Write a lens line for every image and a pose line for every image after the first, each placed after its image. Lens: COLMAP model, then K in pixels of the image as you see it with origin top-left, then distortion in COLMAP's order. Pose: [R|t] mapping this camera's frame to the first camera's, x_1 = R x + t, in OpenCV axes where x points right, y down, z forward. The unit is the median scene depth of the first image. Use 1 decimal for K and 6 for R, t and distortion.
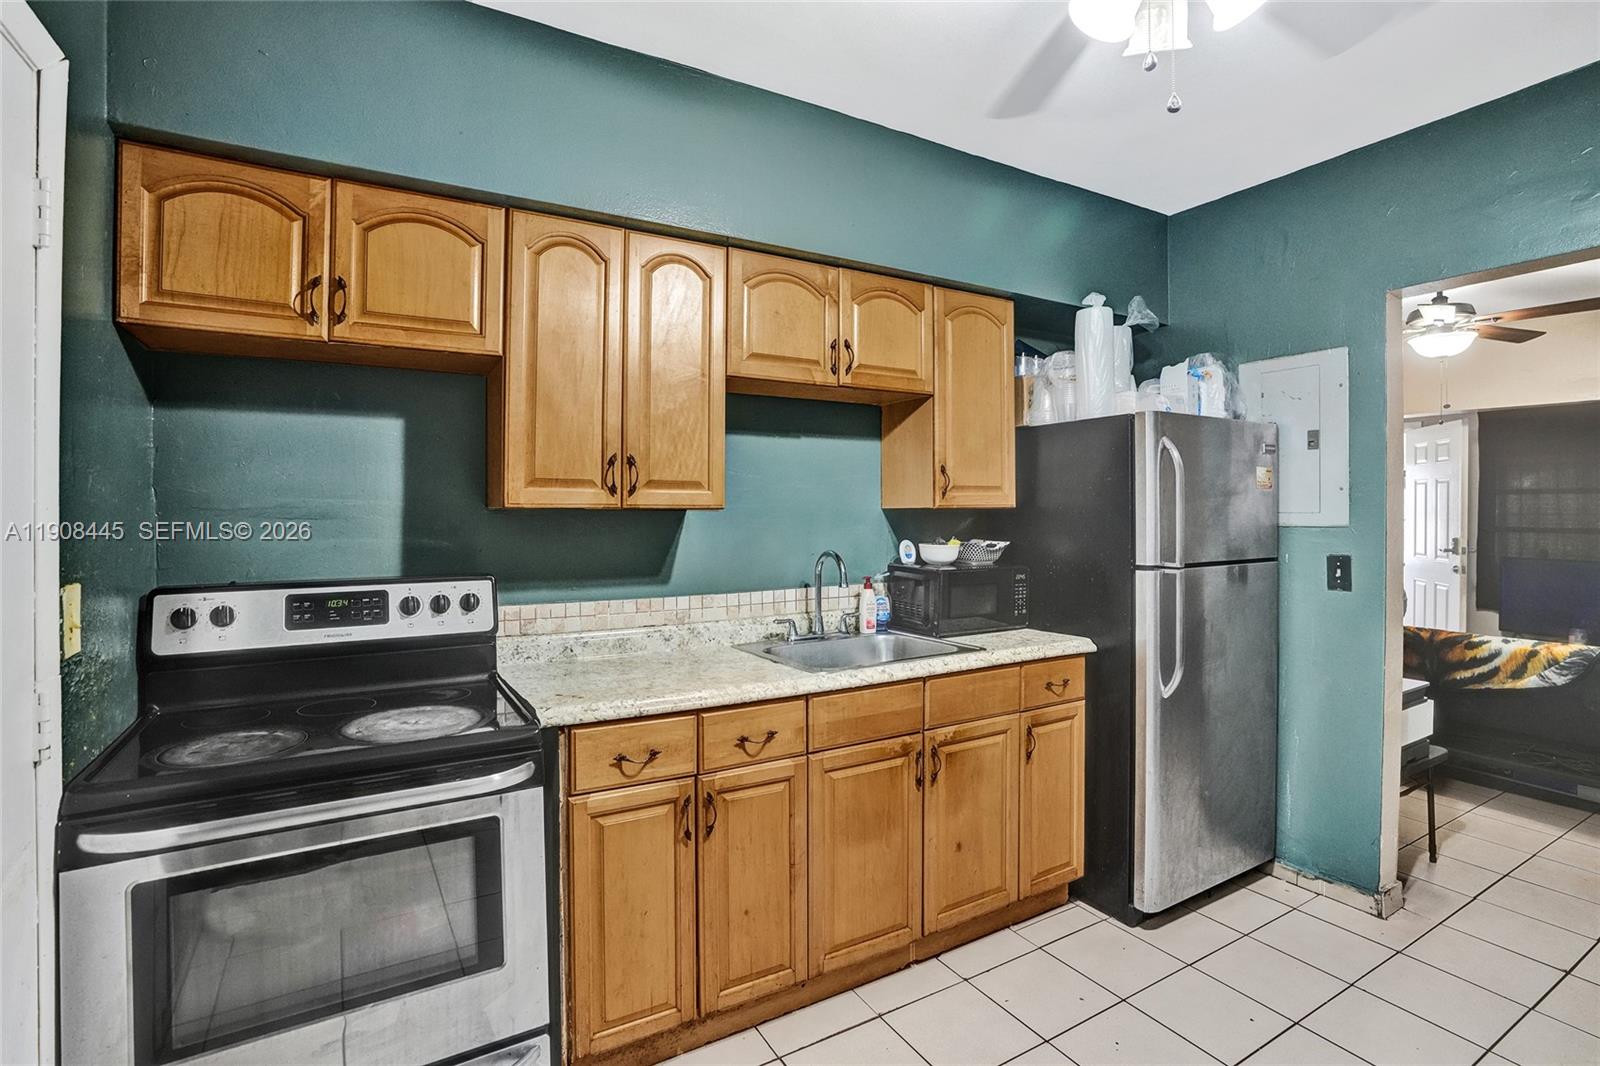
lens RADIAL K [[767.2, 0, 802.7], [0, 767.2, 525.1], [0, 0, 1]] dist [-0.017836, 0.009788]
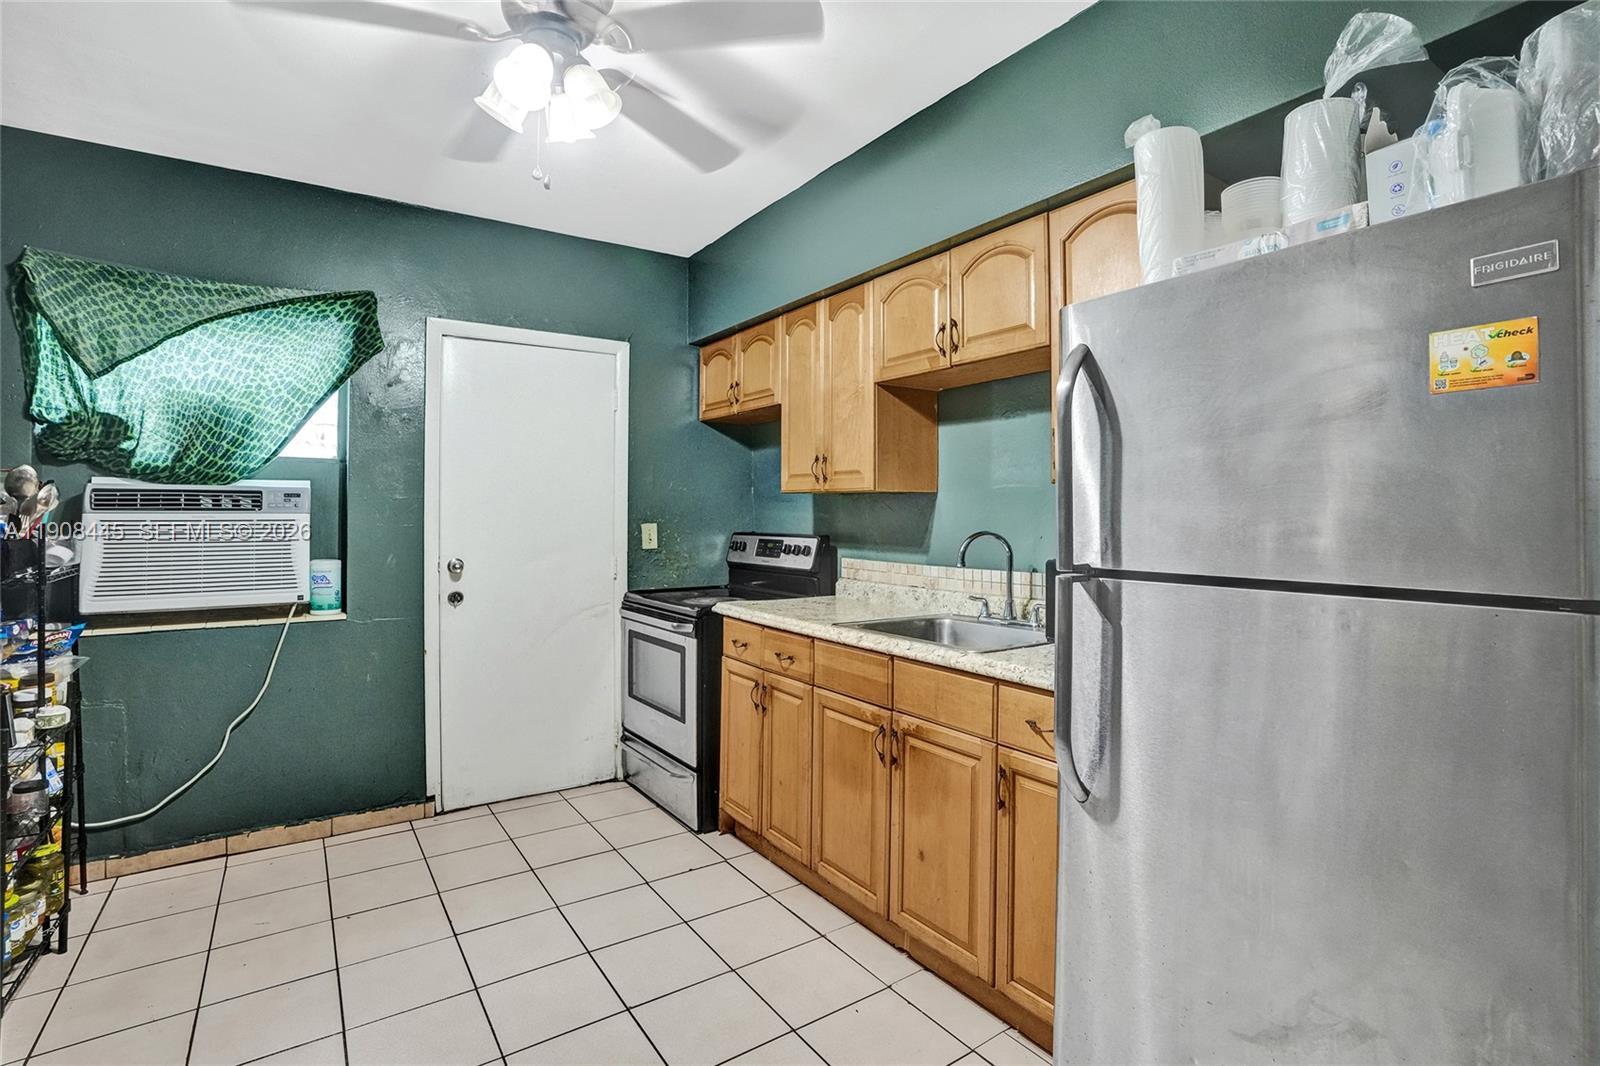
lens RADIAL K [[767.2, 0, 812.8], [0, 767.2, 507.0], [0, 0, 1]] dist [-0.017836, 0.009788]
pose [[0.080337, -0.005745, -0.996751, 1.145672], [-0.019998, 0.999773, -0.007374, 0.016952], [0.996567, 0.020526, 0.080204, 0.821289]]
